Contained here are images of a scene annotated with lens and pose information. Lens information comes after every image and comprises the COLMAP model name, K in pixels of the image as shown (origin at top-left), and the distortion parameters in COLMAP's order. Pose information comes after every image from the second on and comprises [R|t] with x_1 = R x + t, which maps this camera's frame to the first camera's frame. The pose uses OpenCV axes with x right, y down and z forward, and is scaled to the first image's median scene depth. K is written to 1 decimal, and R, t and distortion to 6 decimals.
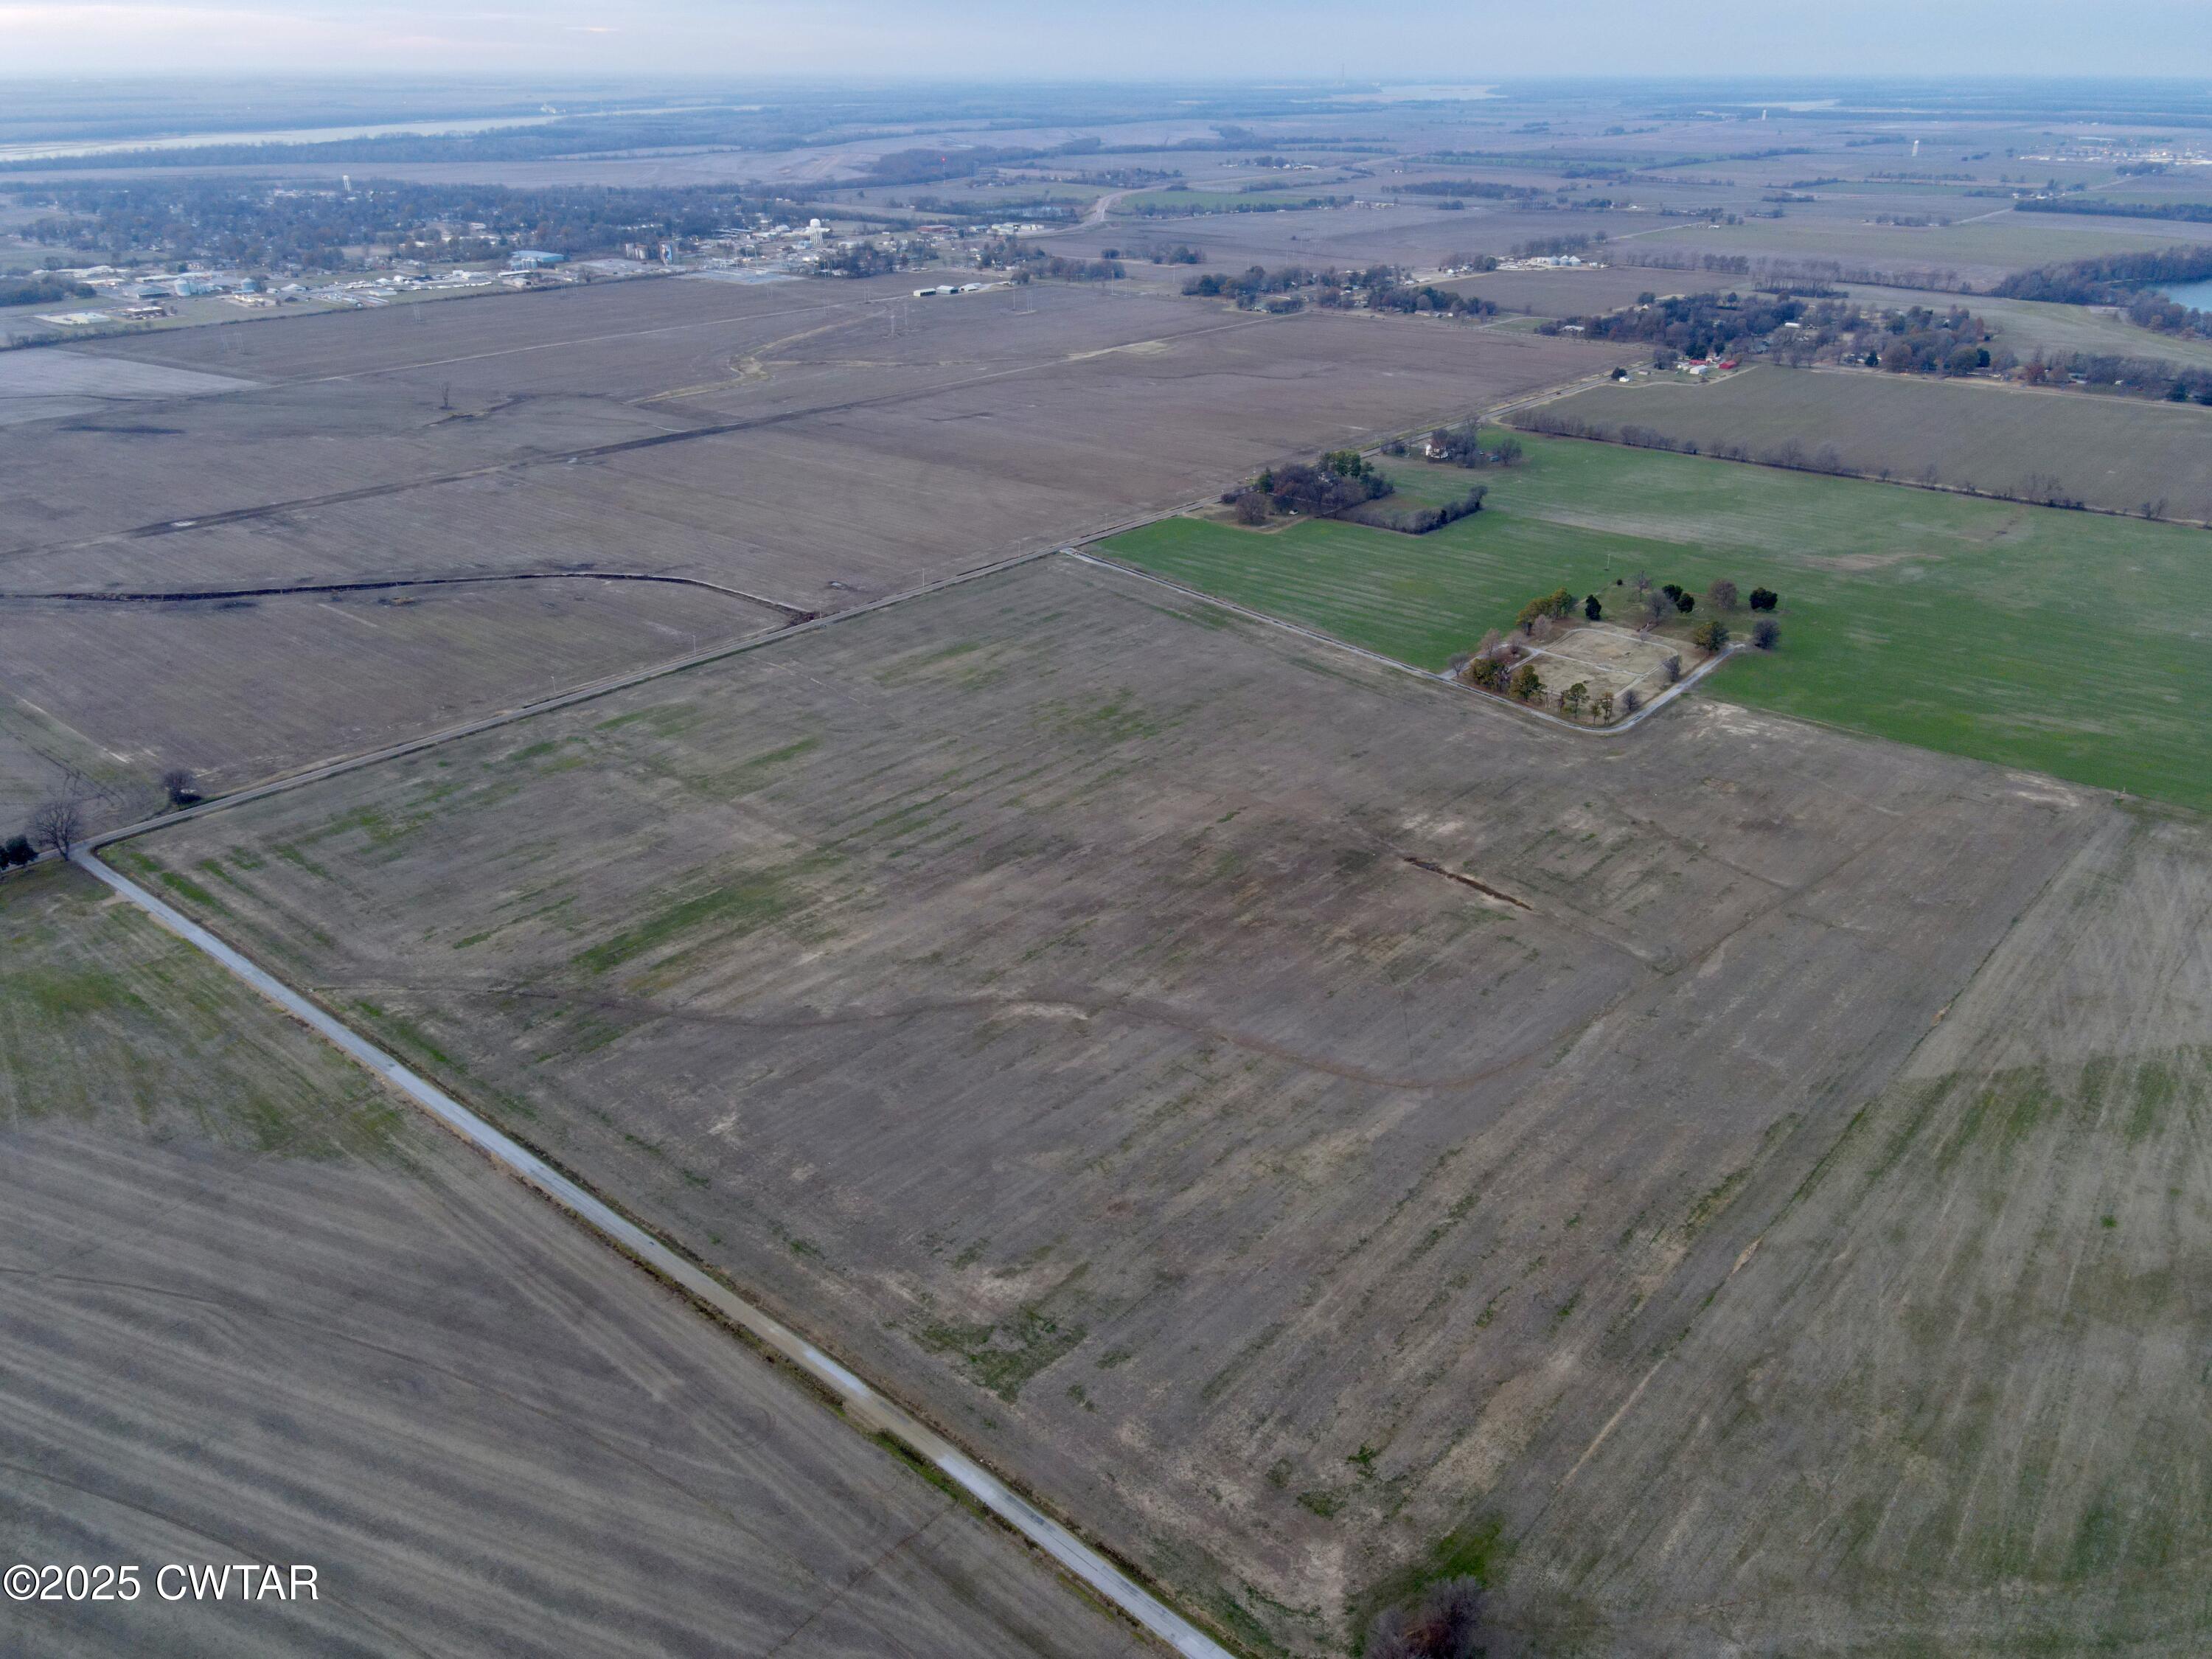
lens RADIAL K [[1622.3, 0, 1110.4], [0, 1622.3, 830.3], [0, 0, 1]] dist [-0.007960, 0.046788]
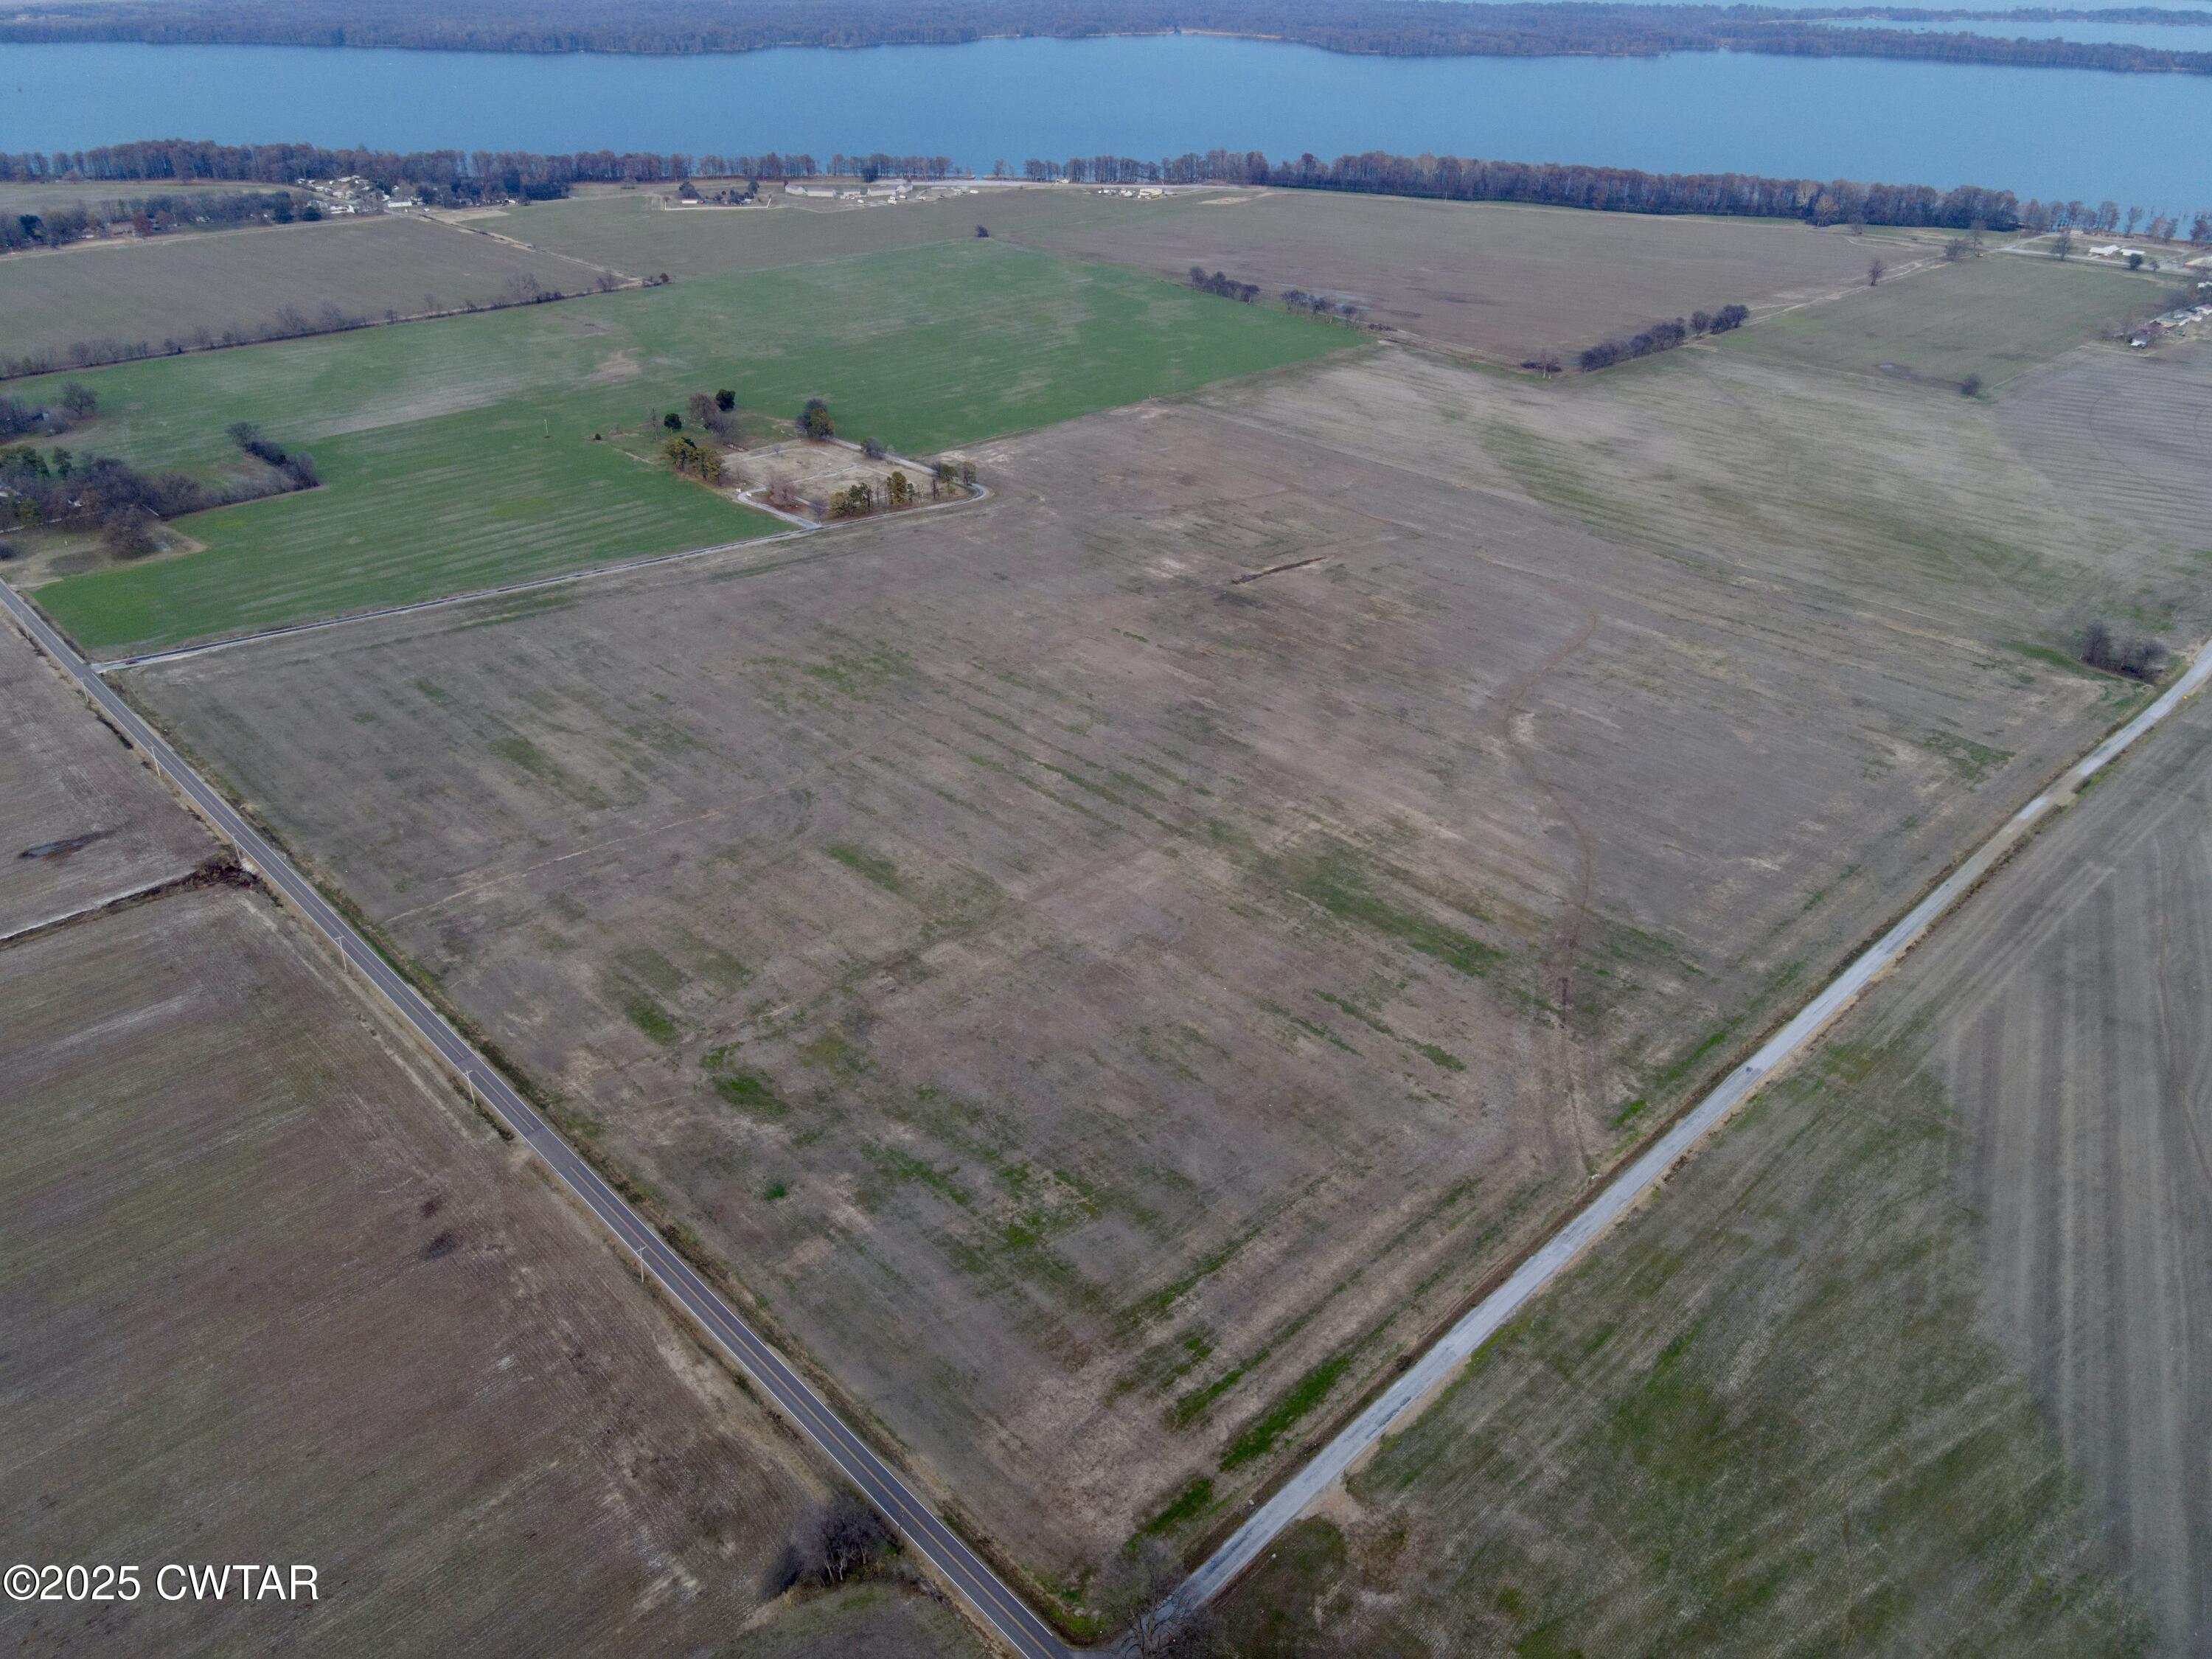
lens RADIAL K [[1622.3, 0, 1110.4], [0, 1622.3, 830.3], [0, 0, 1]] dist [-0.007960, 0.046788]
pose [[0.100199, -0.489068, 0.866471, -0.825770], [0.423486, 0.808997, 0.407656, -0.315300], [-0.900344, 0.326091, 0.288174, 0.734669]]
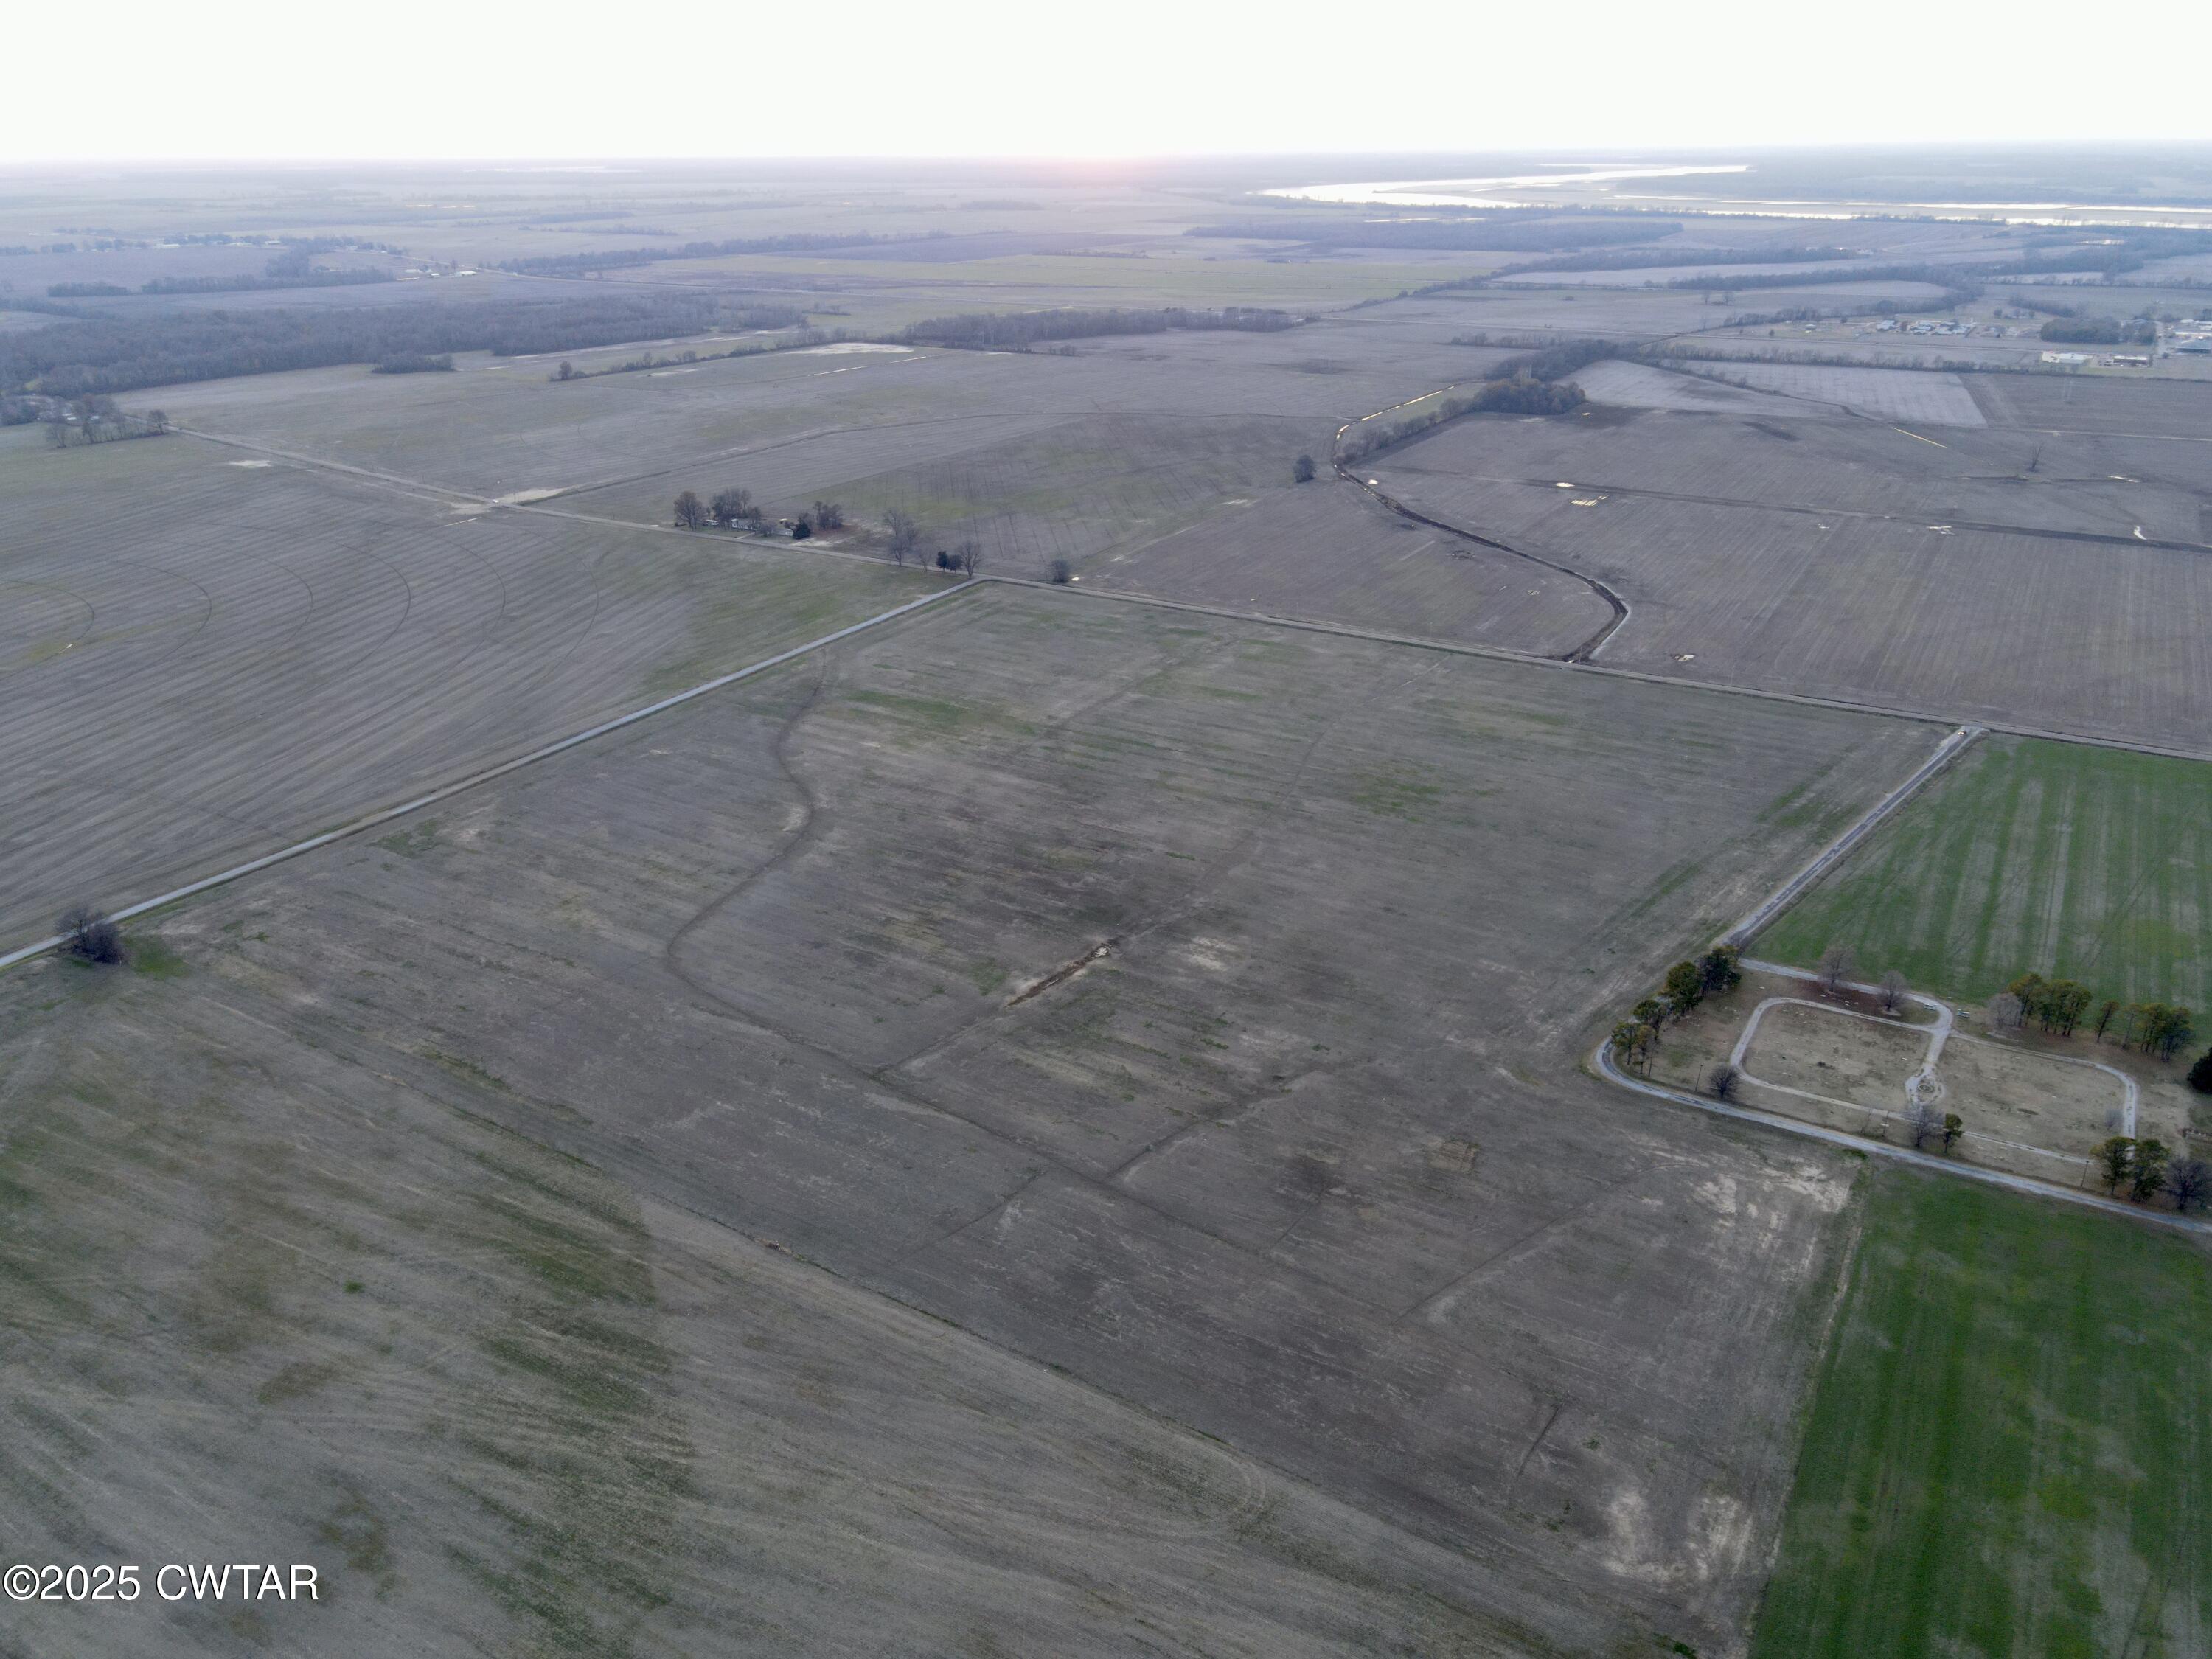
lens RADIAL K [[1622.3, 0, 1110.4], [0, 1622.3, 830.3], [0, 0, 1]] dist [-0.007960, 0.046788]
pose [[0.169484, 0.385514, -0.907003, 0.895903], [-0.417302, 0.861815, 0.288330, -0.270630], [0.892824, 0.329627, 0.306939, 0.638213]]
